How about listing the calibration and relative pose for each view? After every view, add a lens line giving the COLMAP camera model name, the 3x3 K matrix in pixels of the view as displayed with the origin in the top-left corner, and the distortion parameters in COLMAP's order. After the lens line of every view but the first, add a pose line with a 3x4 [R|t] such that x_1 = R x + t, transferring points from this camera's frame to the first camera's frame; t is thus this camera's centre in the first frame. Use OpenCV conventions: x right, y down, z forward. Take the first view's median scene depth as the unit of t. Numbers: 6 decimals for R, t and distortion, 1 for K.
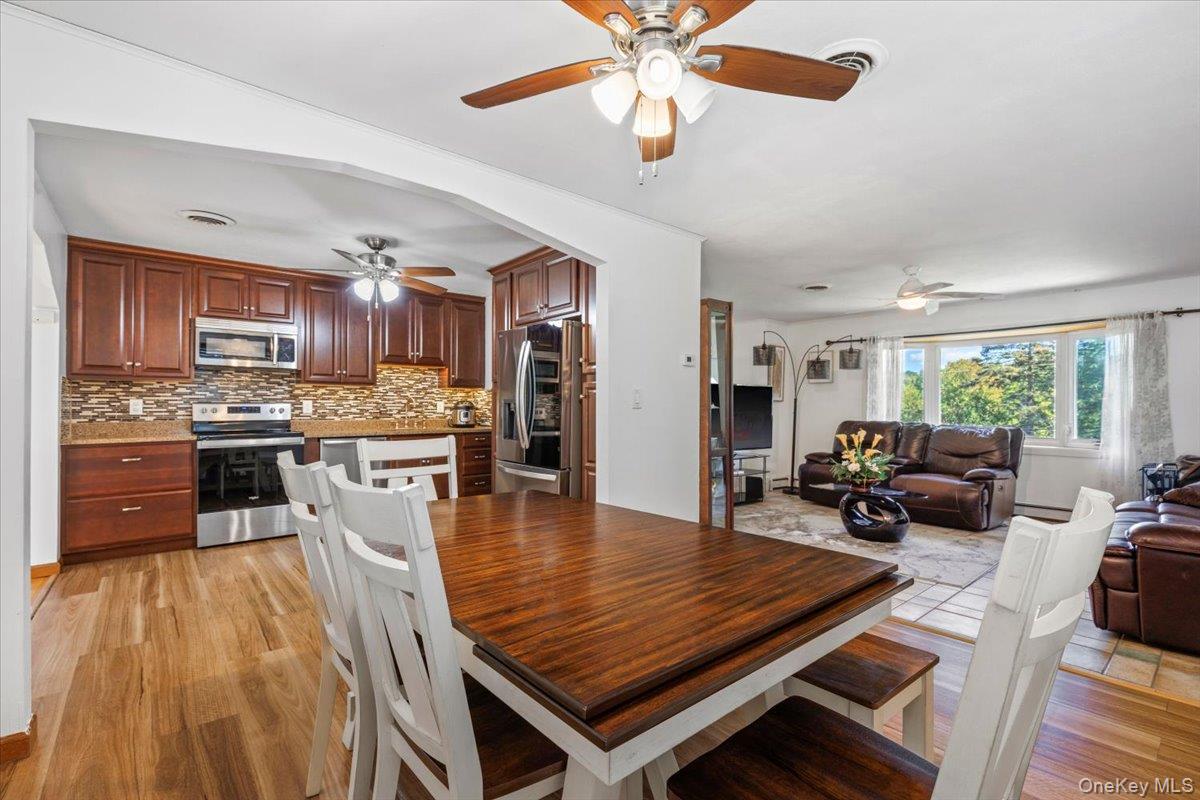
lens RADIAL K [[541.6, 0, 609.3], [0, 541.6, 408.4], [0, 0, 1]] dist [-0.001726, -0.000201]
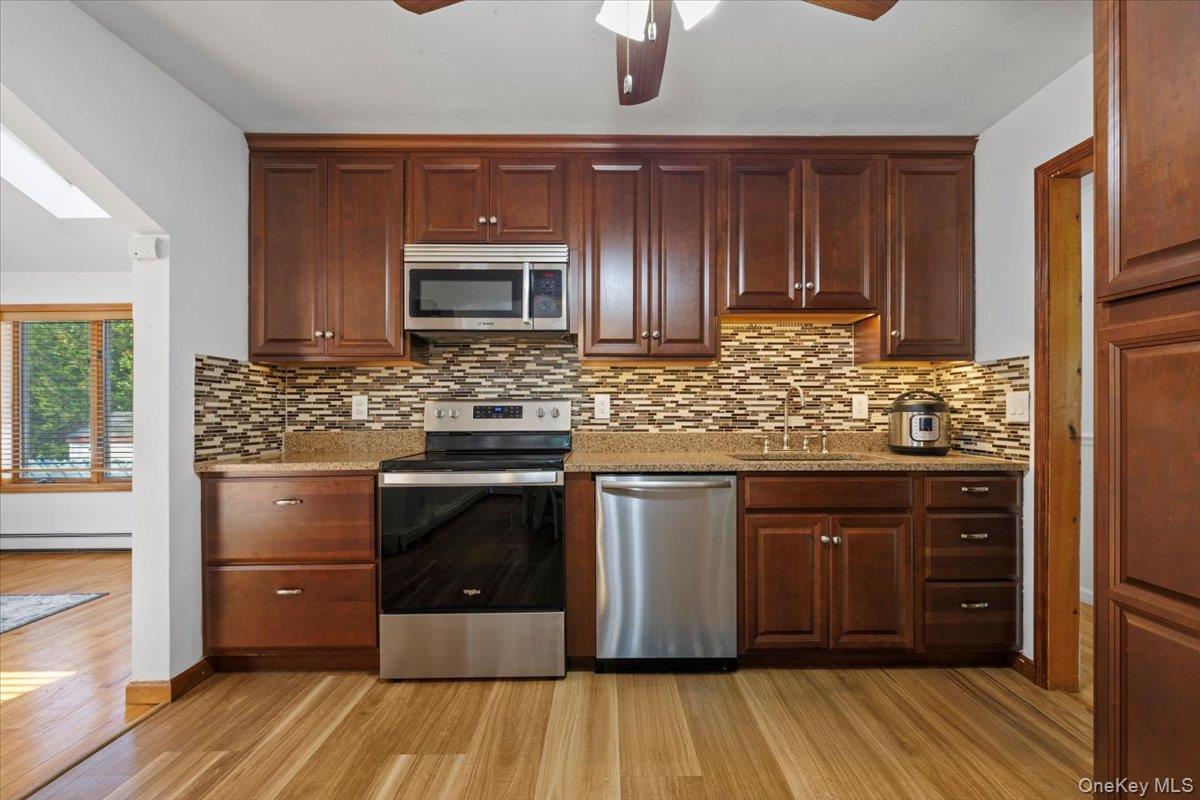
lens RADIAL K [[541.6, 0, 609.3], [0, 541.6, 408.4], [0, 0, 1]] dist [-0.001726, -0.000201]
pose [[0.763700, -0.004352, -0.645557, -0.200422], [0.000621, 0.999982, -0.006006, 0.001966], [0.645571, 0.004186, 0.763688, 0.577165]]
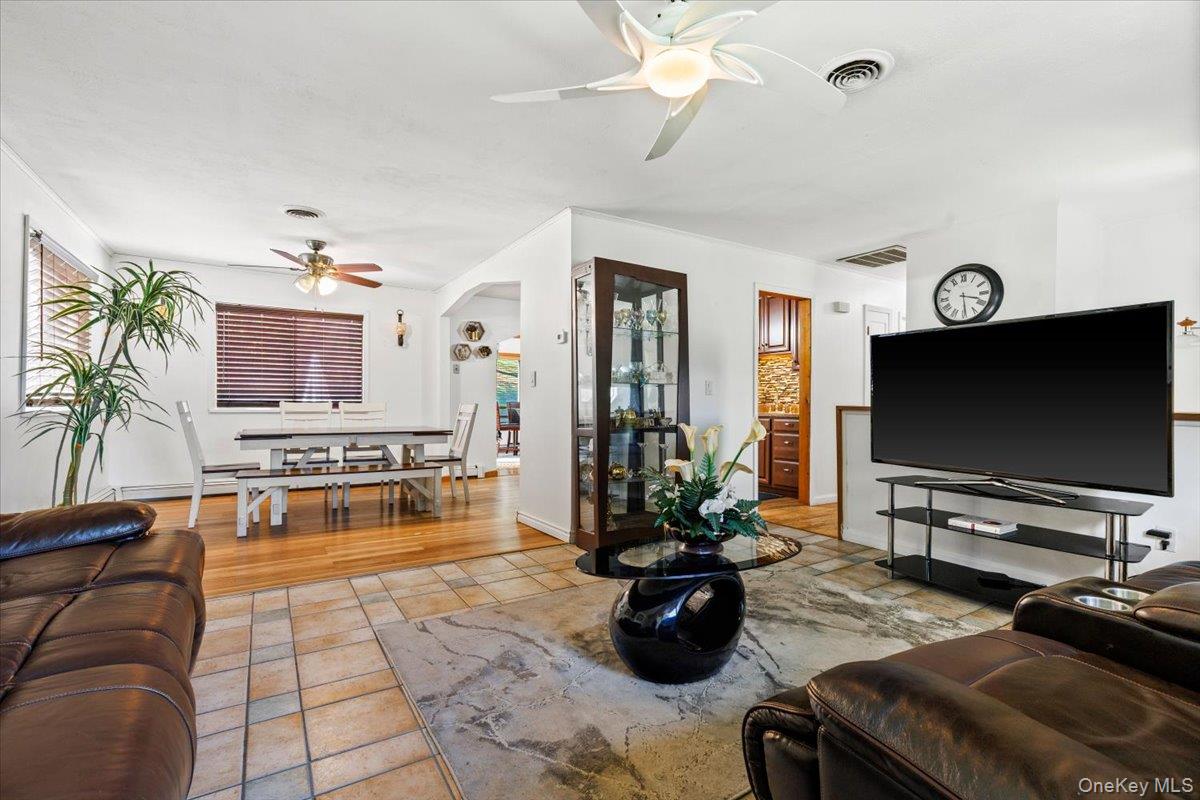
lens RADIAL K [[541.6, 0, 609.3], [0, 541.6, 408.4], [0, 0, 1]] dist [-0.001726, -0.000201]
pose [[-0.142192, 0.003185, -0.989834, 0.809007], [-0.009378, 0.999946, 0.004564, 0.028706], [0.989795, 0.009931, -0.142154, 0.874242]]
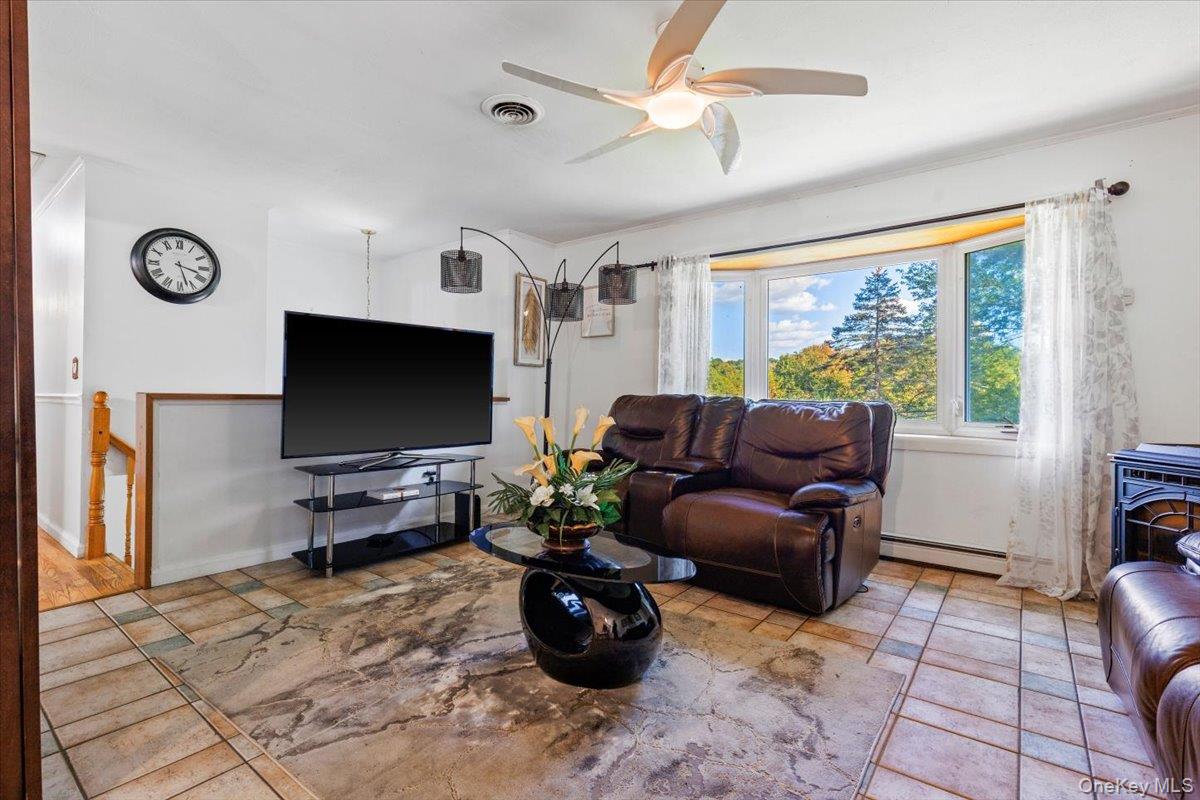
lens RADIAL K [[549.9, 0, 595.1], [0, 549.9, 392.8], [0, 0, 1]] dist [0.002022, 0.000027]
pose [[0.981480, 0.000334, 0.191565, 0.360674], [0.000359, 0.999994, -0.003585, 0.027615], [-0.191565, 0.003588, 0.981473, 0.508346]]
